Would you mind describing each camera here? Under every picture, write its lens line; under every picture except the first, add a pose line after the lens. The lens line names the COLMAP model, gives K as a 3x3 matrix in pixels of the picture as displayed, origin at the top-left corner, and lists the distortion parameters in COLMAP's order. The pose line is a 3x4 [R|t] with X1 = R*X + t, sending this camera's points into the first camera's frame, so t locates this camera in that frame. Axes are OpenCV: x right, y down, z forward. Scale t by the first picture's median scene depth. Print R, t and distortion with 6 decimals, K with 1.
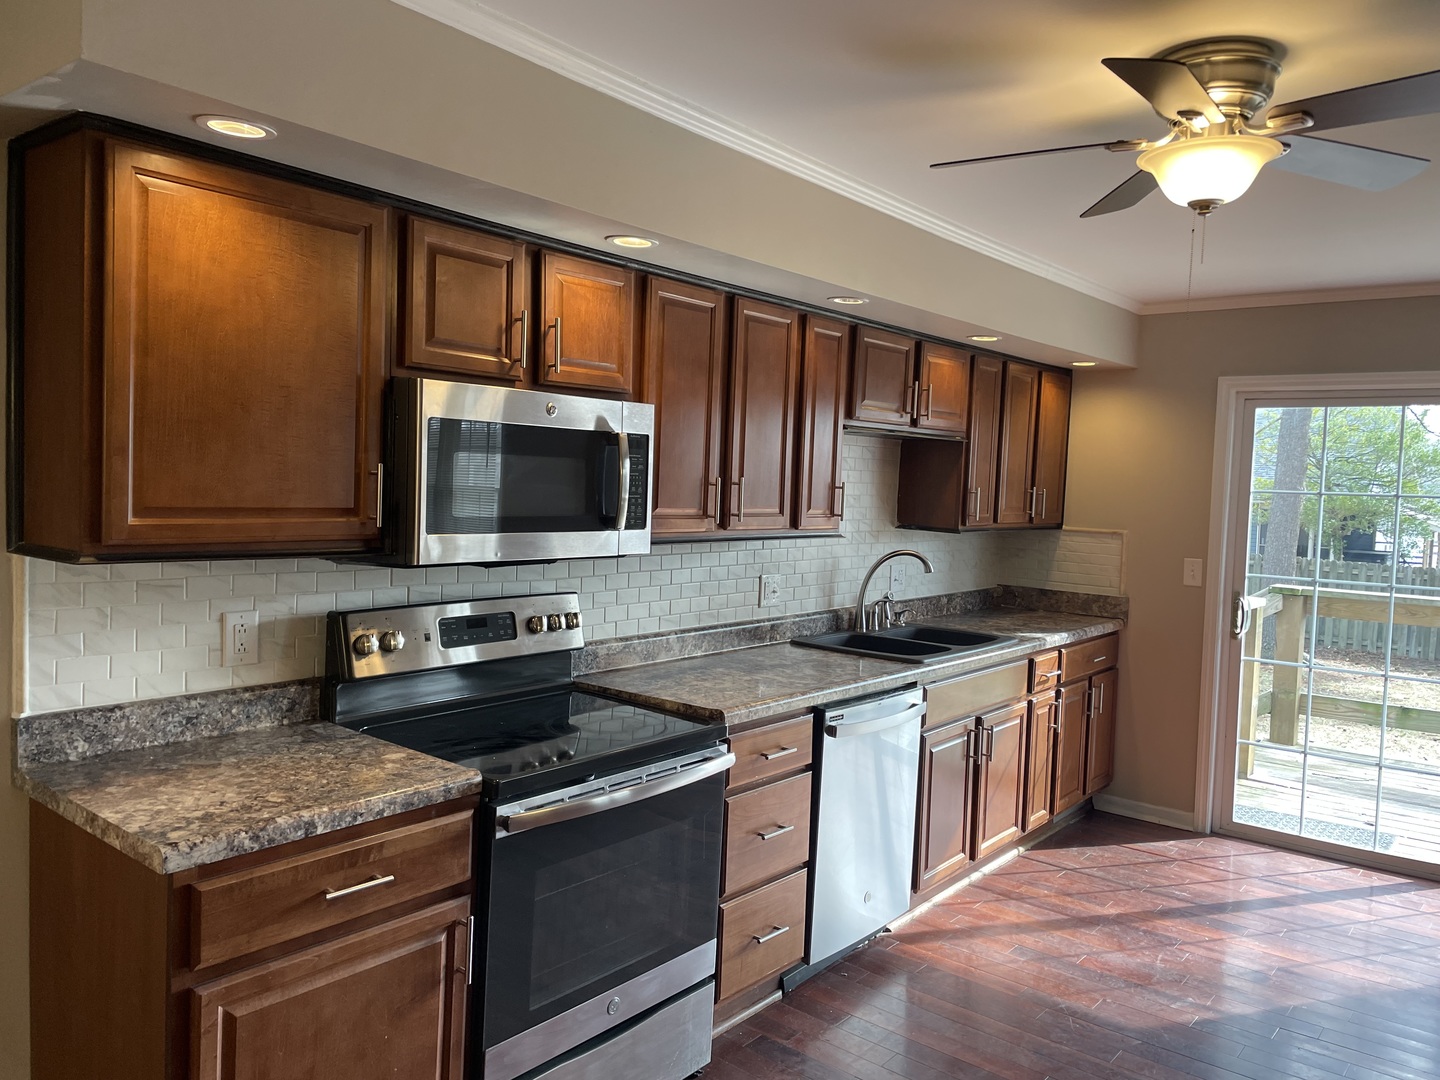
lens RADIAL K [[1084.7, 0, 729.8], [0, 1084.7, 530.8], [0, 0, 1]] dist [0.102664, -0.130493]
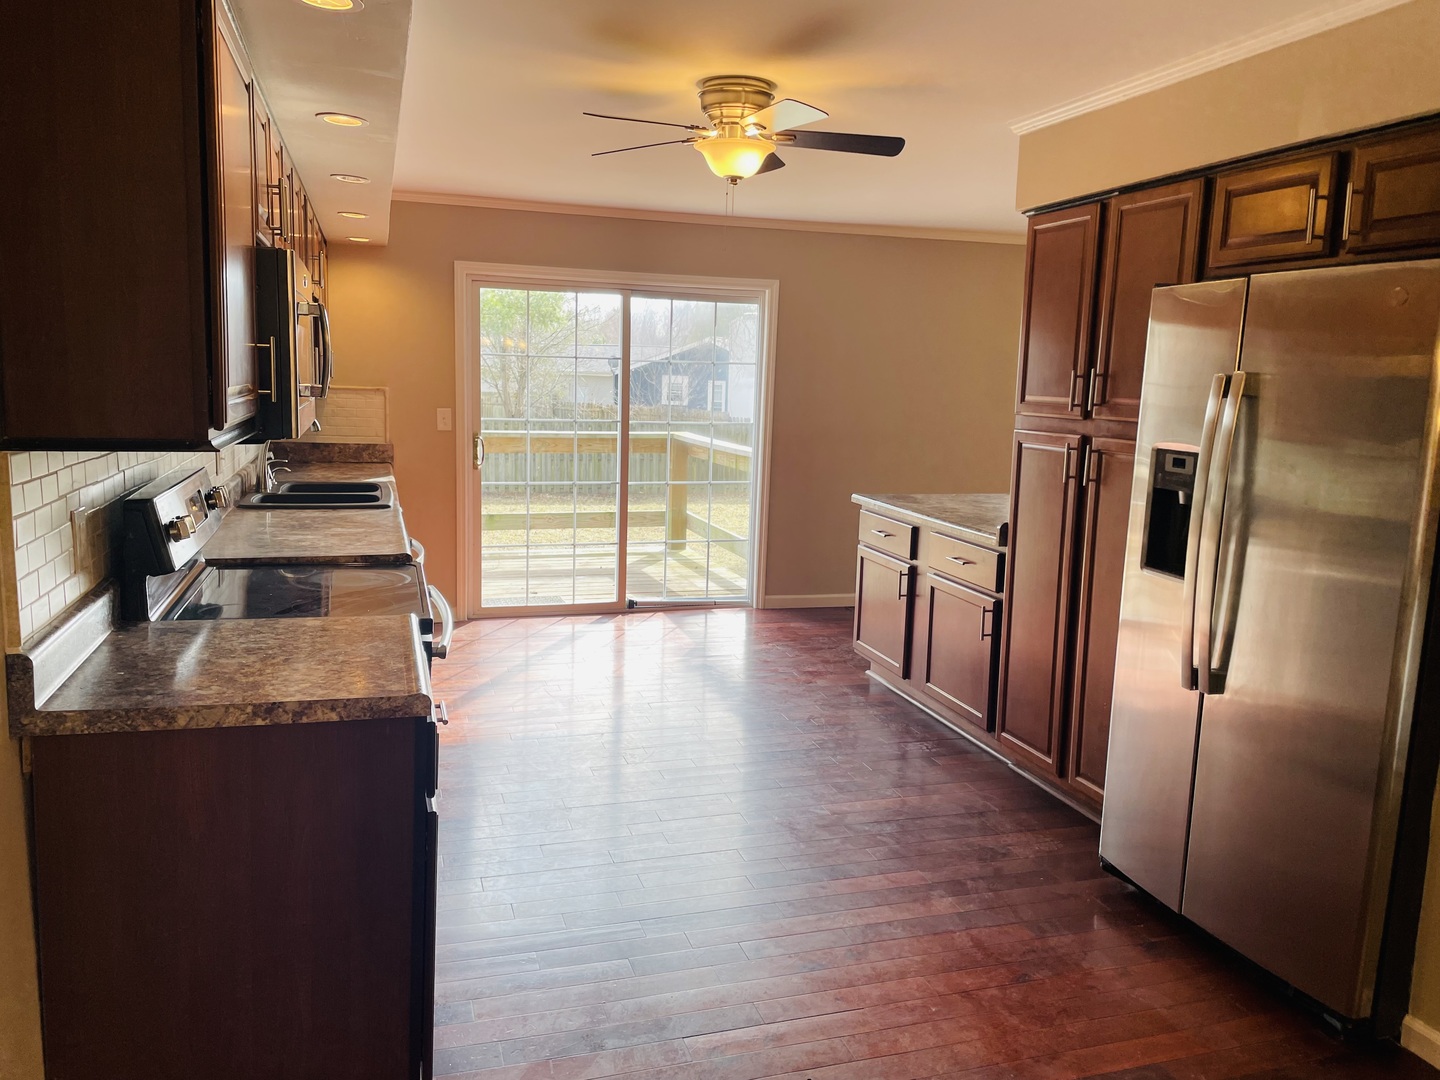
lens RADIAL K [[1081.6, 0, 716.4], [0, 1081.6, 515.0], [0, 0, 1]] dist [0.098525, -0.124106]
pose [[0.557644, -0.128959, 0.820002, -0.454862], [0.031312, 0.990423, 0.134467, -0.011694], [-0.829489, -0.049309, 0.556342, 0.054869]]
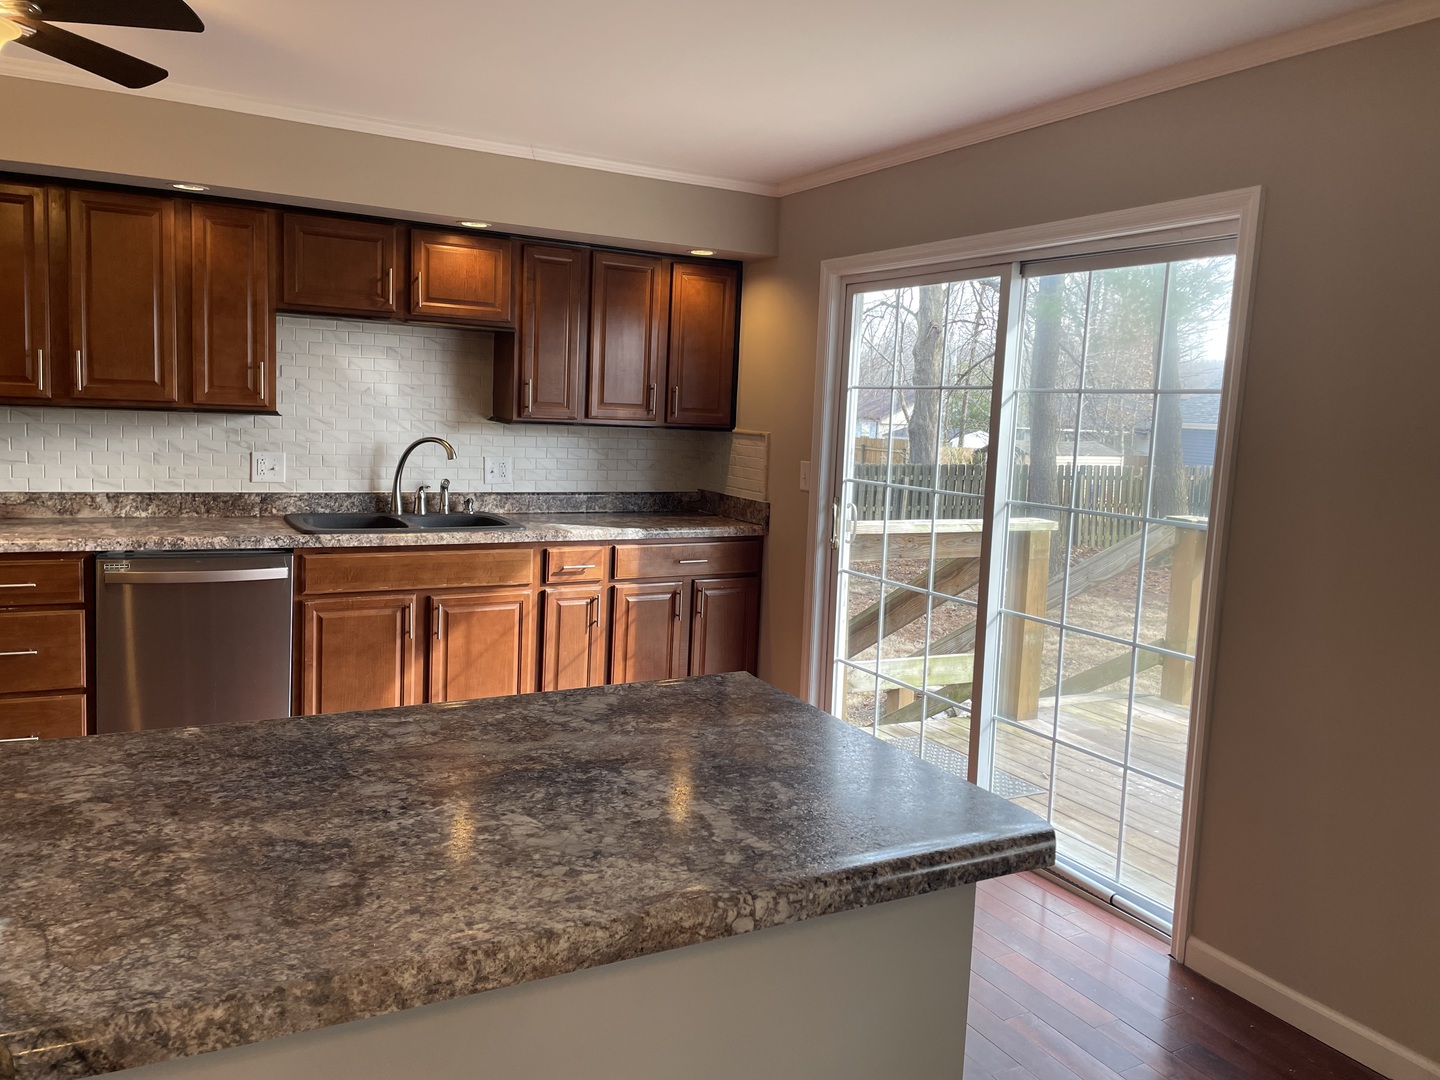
lens RADIAL K [[1084.7, 0, 729.8], [0, 1084.7, 530.8], [0, 0, 1]] dist [0.102664, -0.130493]
pose [[0.919182, 0.048810, -0.390797, 0.760492], [-0.029221, 0.998007, 0.055922, 0.036334], [0.392748, -0.039983, 0.918777, 0.136519]]
